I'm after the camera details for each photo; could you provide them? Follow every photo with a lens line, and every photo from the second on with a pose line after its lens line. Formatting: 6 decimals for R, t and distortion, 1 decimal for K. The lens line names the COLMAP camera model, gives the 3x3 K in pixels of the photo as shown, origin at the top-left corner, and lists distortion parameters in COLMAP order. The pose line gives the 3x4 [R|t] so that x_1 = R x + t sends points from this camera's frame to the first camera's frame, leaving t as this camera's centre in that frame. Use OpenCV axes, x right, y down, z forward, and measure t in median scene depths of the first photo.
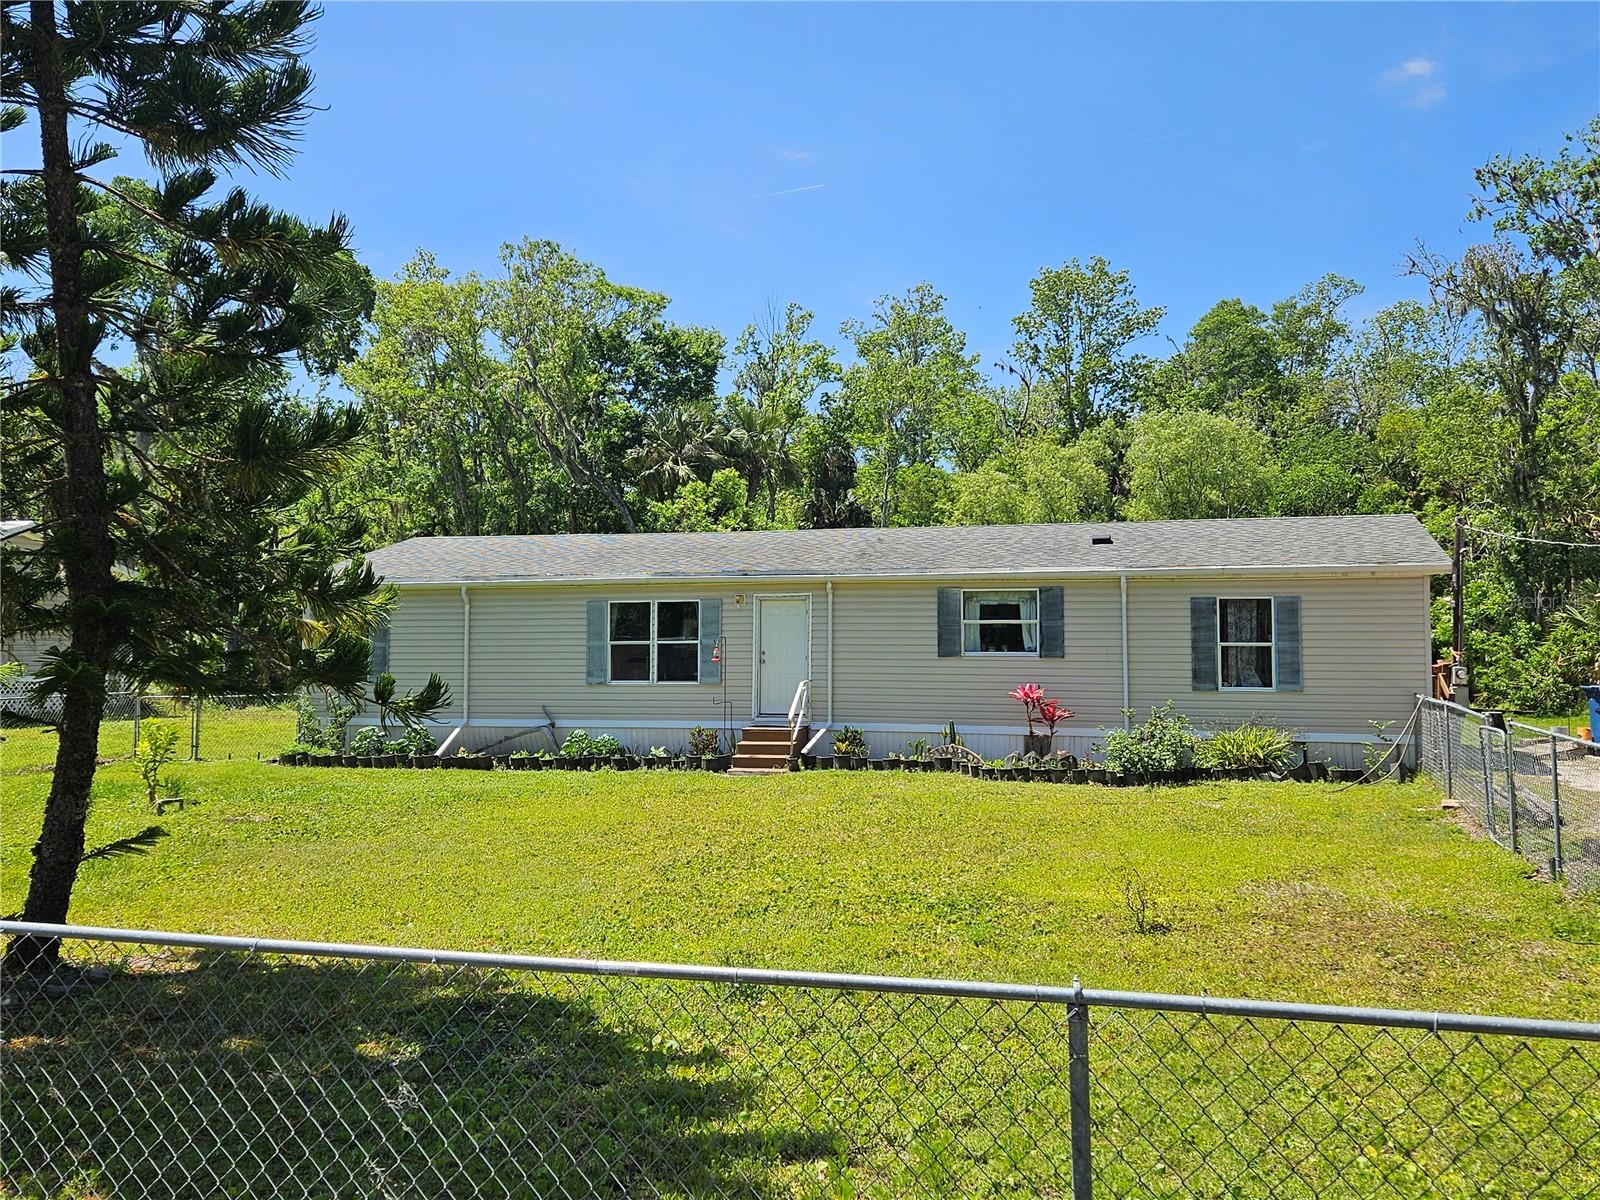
lens RADIAL K [[1373.4, 0, 784.7], [0, 1373.4, 607.2], [0, 0, 1]] dist [0.067307, -0.041192]
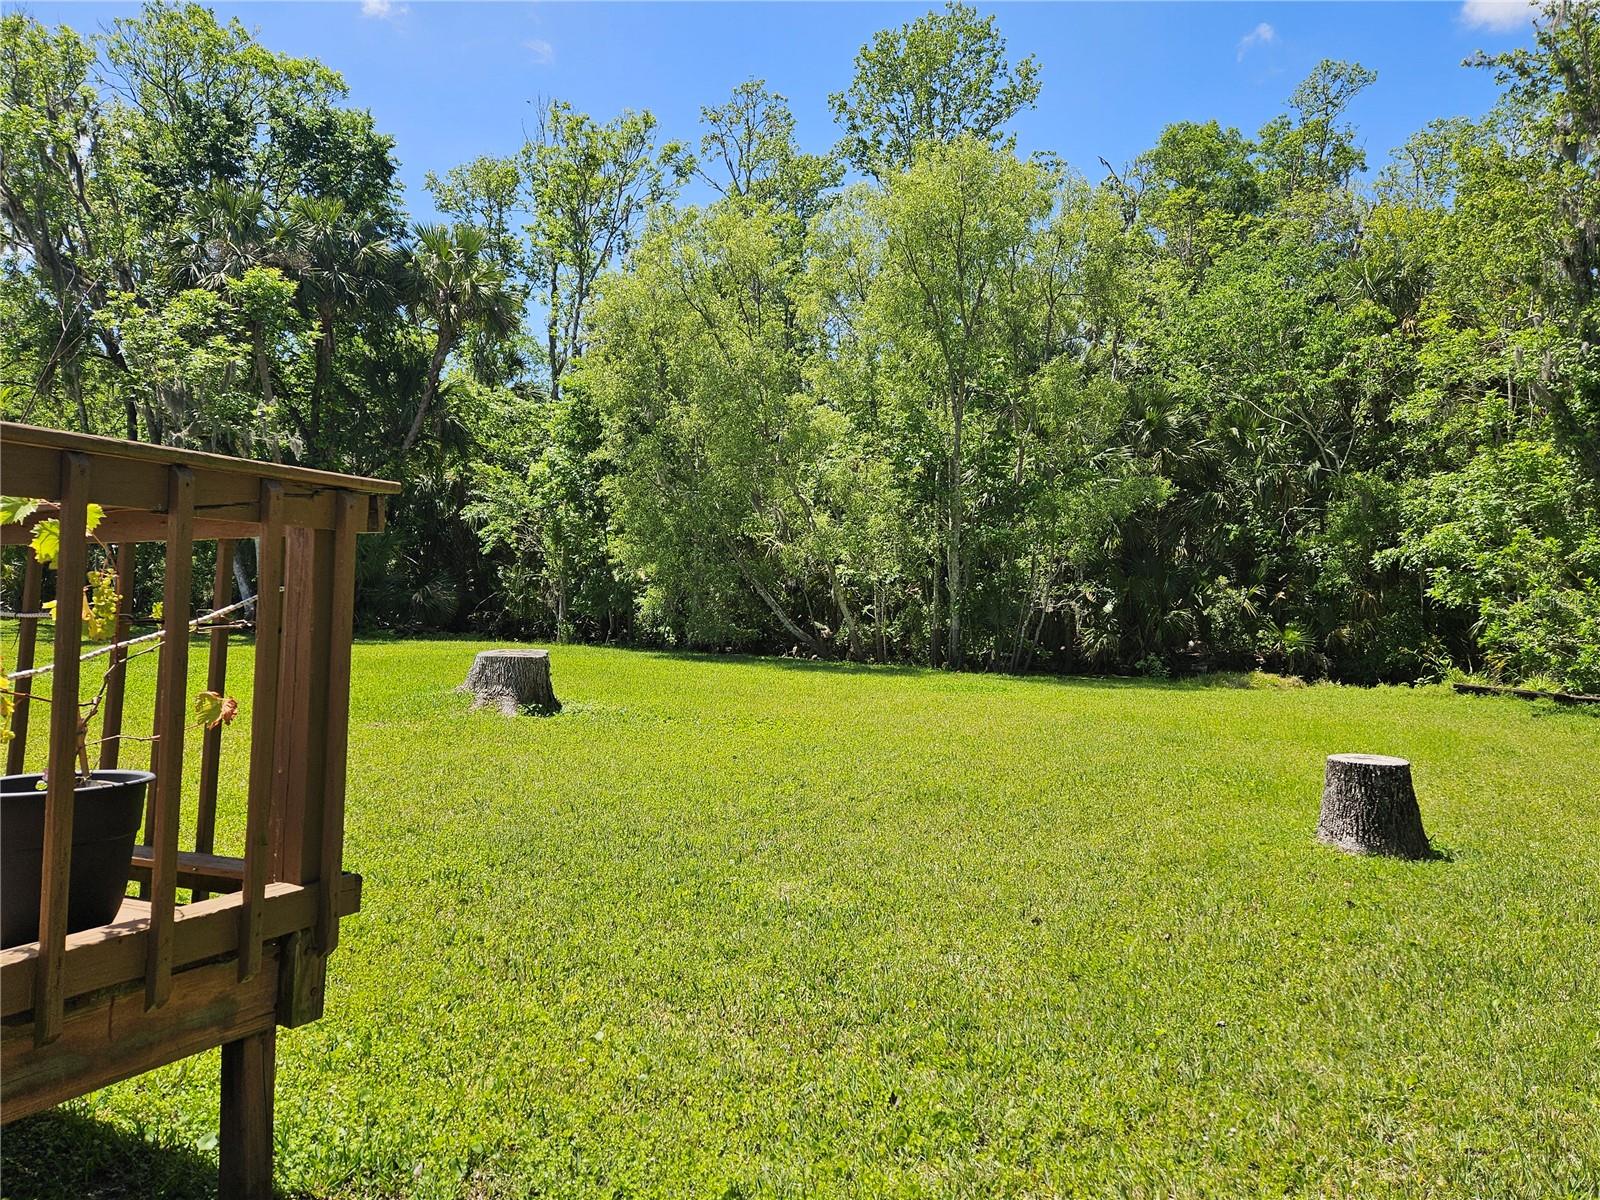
lens RADIAL K [[1096.8, 0, 799.2], [0, 1096.8, 604.2], [0, 0, 1]] dist [0.009112, -0.004178]
pose [[0.987778, 0.013704, -0.155264, 0.558124], [-0.008003, 0.999273, 0.037286, 0.052852], [0.155662, -0.035588, 0.987169, 1.012392]]
